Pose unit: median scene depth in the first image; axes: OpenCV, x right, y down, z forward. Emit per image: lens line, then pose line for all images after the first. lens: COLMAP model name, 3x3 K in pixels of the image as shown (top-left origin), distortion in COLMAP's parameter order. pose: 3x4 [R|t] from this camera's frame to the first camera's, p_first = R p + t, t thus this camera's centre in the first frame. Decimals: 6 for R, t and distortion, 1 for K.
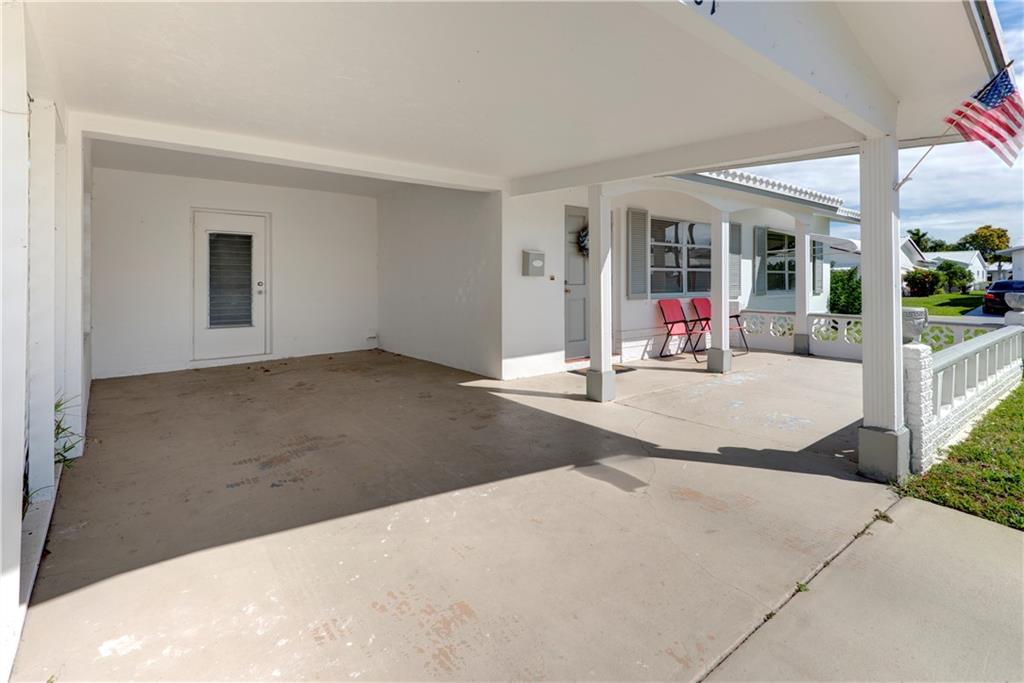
lens RADIAL K [[499.5, 0, 516.2], [0, 499.5, 286.0], [0, 0, 1]] dist [-0.003235, -0.001203]
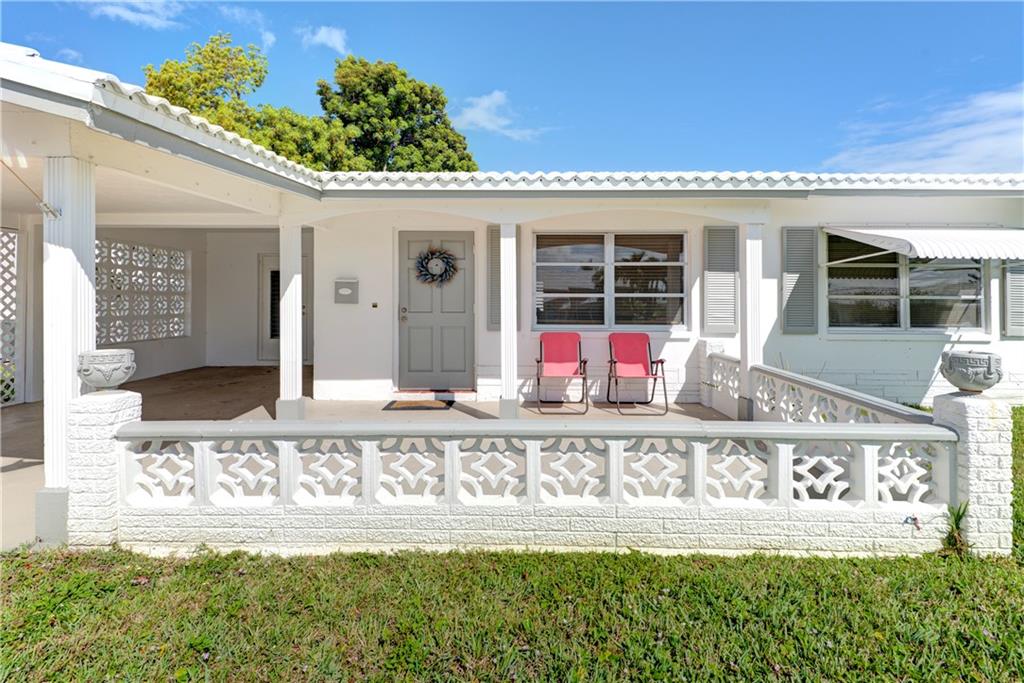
lens RADIAL K [[499.5, 0, 516.2], [0, 499.5, 286.0], [0, 0, 1]] dist [-0.003235, -0.001203]
pose [[0.780390, -0.015749, -0.625095, 0.792427], [-0.013060, 0.999054, -0.041476, -0.014508], [0.625157, 0.040531, 0.779446, 0.333525]]
